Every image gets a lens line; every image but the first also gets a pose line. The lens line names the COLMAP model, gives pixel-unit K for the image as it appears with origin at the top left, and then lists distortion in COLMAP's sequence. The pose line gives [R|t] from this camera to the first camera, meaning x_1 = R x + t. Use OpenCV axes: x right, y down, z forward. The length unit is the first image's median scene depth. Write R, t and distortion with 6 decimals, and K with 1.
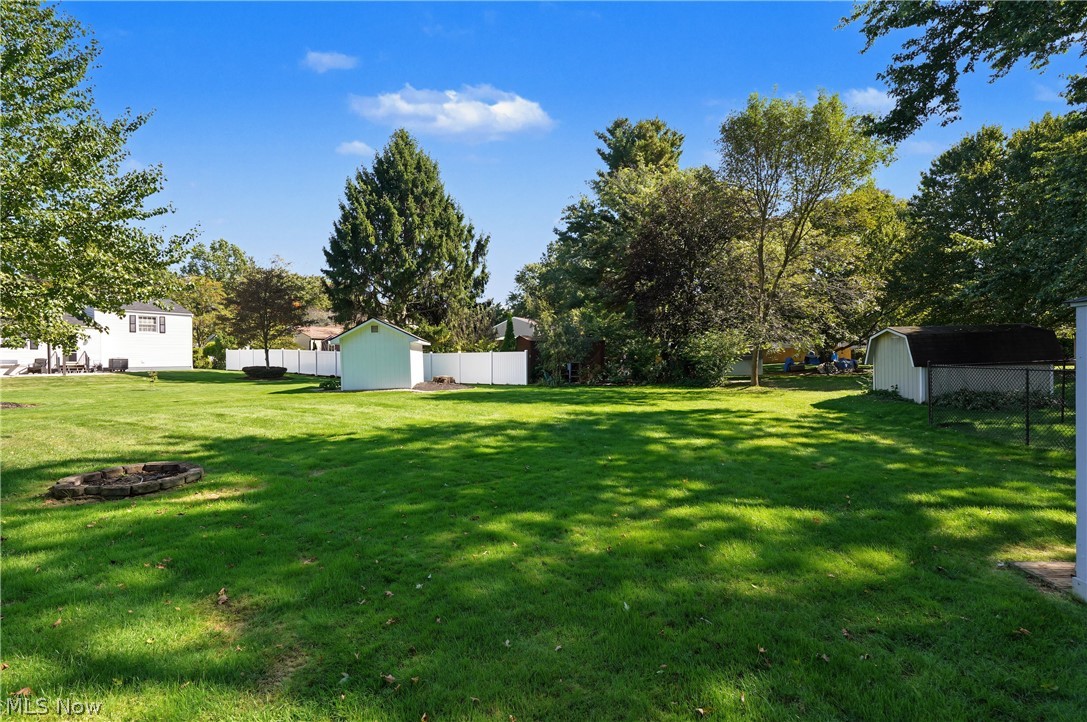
lens RADIAL K [[496.5, 0, 543.5], [0, 496.5, 360.3], [0, 0, 1]] dist [-0.004967, -0.000193]
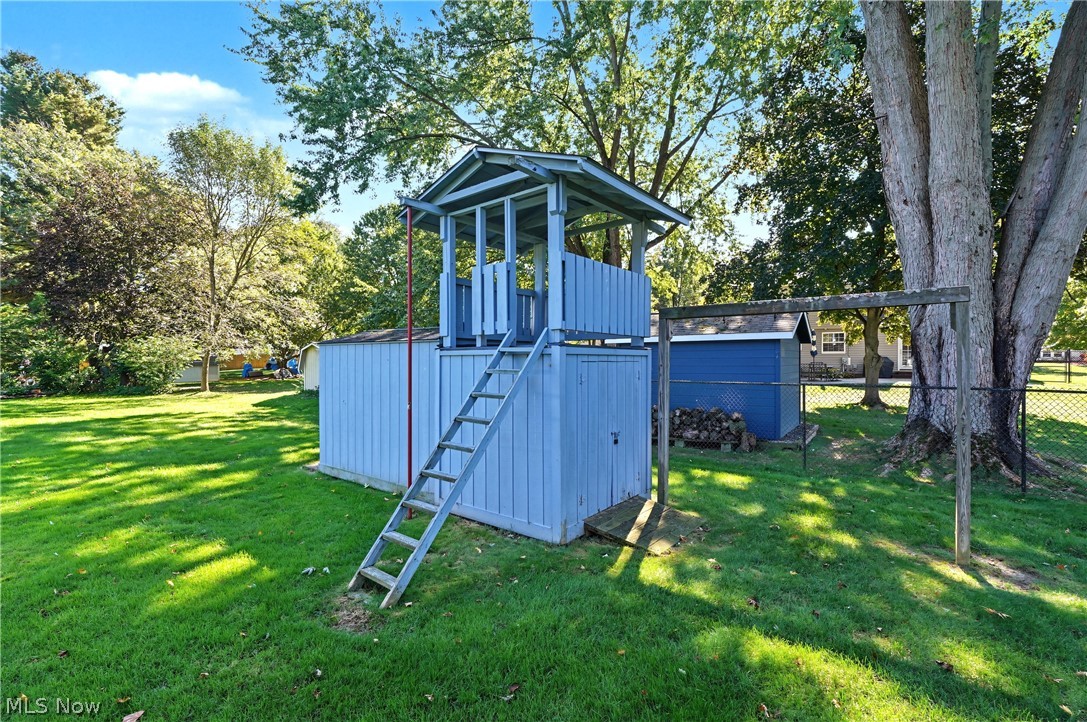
lens RADIAL K [[495.7, 0, 543.4], [0, 495.7, 363.7], [0, 0, 1]] dist [-0.009739, 0.000777]
pose [[0.558283, 0.006414, 0.829626, -0.034322], [-0.002178, 0.999978, -0.006265, -0.001118], [-0.829648, 0.001691, 0.558284, -0.155406]]
